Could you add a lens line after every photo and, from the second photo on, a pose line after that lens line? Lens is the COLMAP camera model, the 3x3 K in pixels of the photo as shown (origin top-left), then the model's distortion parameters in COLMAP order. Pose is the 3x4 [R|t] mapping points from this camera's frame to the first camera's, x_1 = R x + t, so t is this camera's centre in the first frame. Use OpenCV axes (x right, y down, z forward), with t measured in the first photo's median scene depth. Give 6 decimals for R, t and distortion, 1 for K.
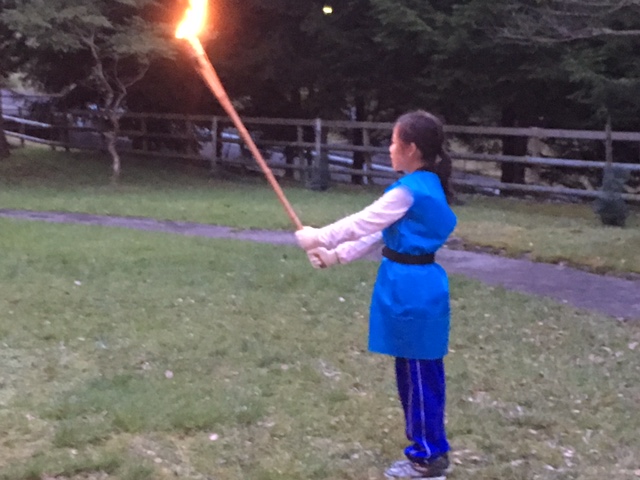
lens RADIAL K [[1336.6, 0, 319.6], [0, 1336.6, 239.4], [0, 0, 1]] dist [0.042407, 0.000000]
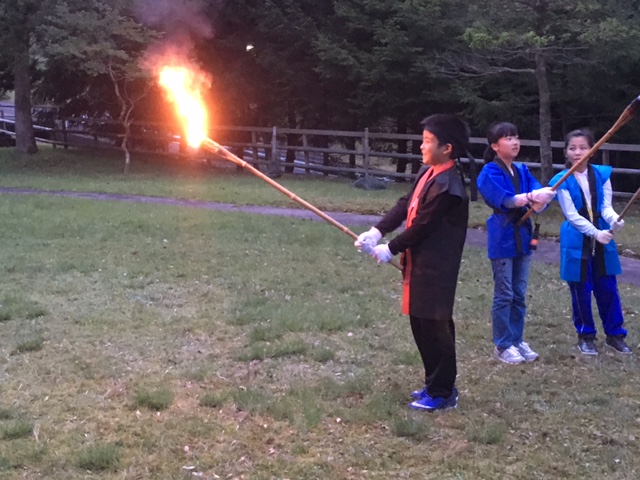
lens RADIAL K [[995.0, 0, 317.5], [0, 995.0, 242.8], [0, 0, 1]] dist [0.041515, 0.000000]
pose [[0.993924, -0.002251, 0.110049, -0.098834], [-0.000637, 0.999656, 0.026202, 0.004892], [-0.110070, -0.026113, 0.993581, -0.055476]]
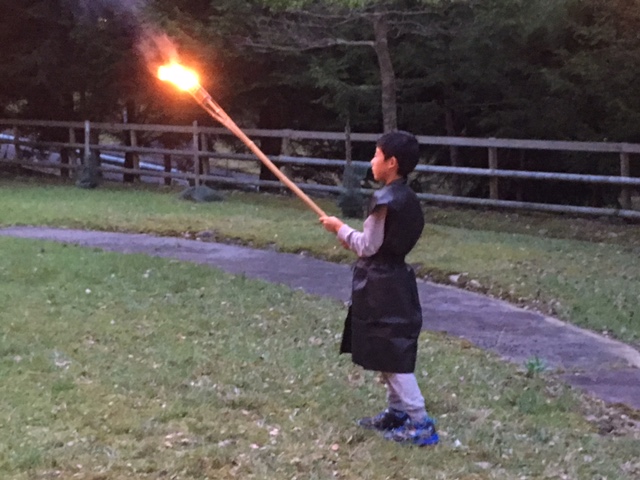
lens RADIAL K [[1213.7, 0, 319.9], [0, 1213.7, 240.3], [0, 0, 1]] dist [0.030023, 0.000000]
pose [[0.985739, -0.015821, 0.167536, 0.025293], [0.014693, 0.999860, 0.007972, -0.000066], [-0.167639, -0.005397, 0.985834, 0.016339]]
